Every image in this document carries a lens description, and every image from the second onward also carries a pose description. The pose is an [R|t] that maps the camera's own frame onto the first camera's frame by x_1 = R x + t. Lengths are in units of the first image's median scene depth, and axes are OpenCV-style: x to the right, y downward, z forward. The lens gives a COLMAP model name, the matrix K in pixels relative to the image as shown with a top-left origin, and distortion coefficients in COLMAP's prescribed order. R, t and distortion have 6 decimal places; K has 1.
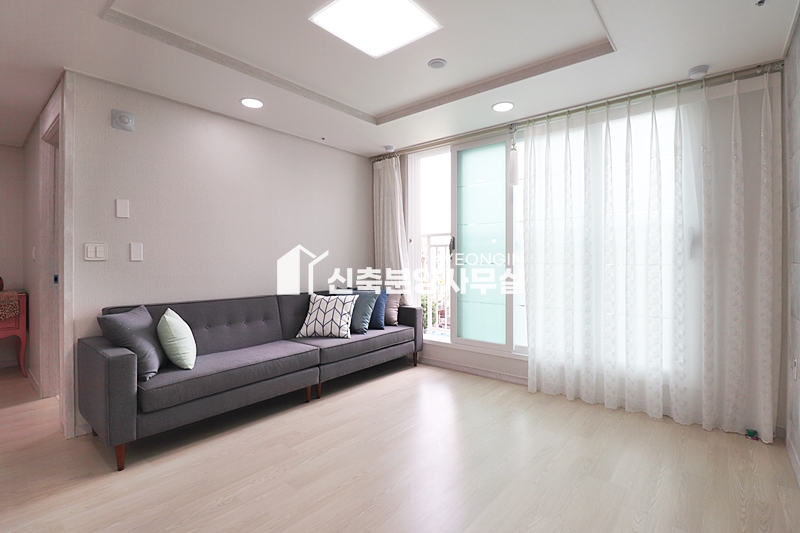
lens RADIAL K [[370.1, 0, 399.9], [0, 370.1, 263.0], [0, 0, 1]] dist [-0.004289, -0.010800]
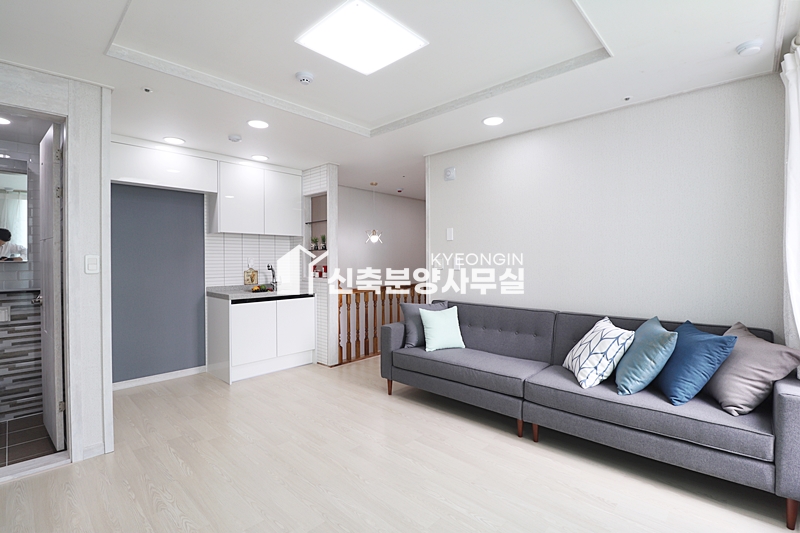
lens RADIAL K [[370.1, 0, 410.0], [0, 370.1, 264.5], [0, 0, 1]] dist [-0.004289, -0.010800]
pose [[-0.036169, 0.013475, -0.999255, 0.652823], [-0.005179, 0.999893, 0.013672, -0.041895], [0.999332, 0.005669, -0.036095, 0.804199]]
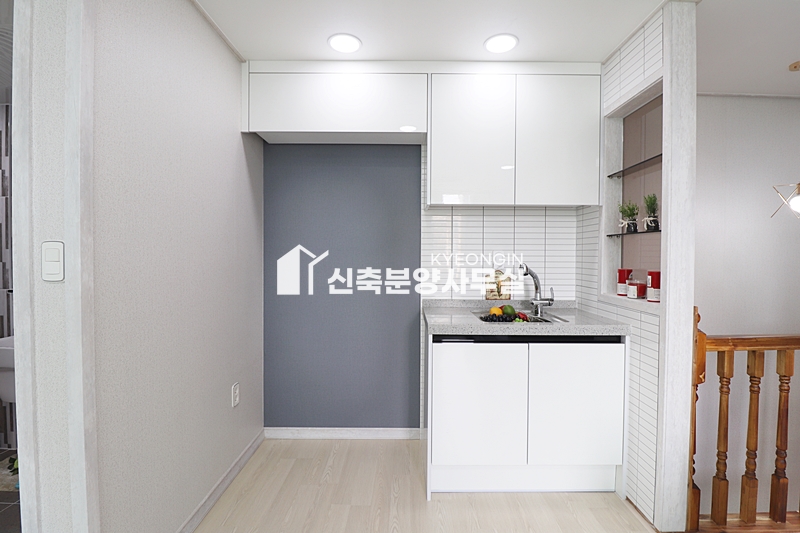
lens RADIAL K [[370.1, 0, 404.9], [0, 370.1, 261.6], [0, 0, 1]] dist [-0.004289, -0.010800]
pose [[-0.764184, 0.009202, -0.644932, -0.153420], [-0.009767, 0.999618, 0.025836, -0.041730], [0.644924, 0.026042, -0.763803, 0.596884]]
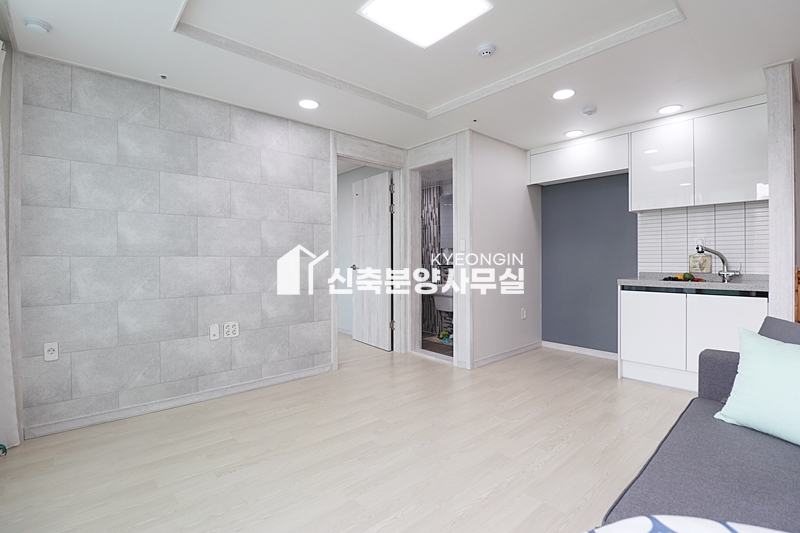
lens RADIAL K [[370.1, 0, 406.4], [0, 370.1, 262.6], [0, 0, 1]] dist [-0.004289, -0.010800]
pose [[-0.990289, 0.004221, 0.138961, -0.102805], [0.006695, 0.999827, 0.017340, 0.006515], [-0.138864, 0.018102, -0.990146, 1.376501]]
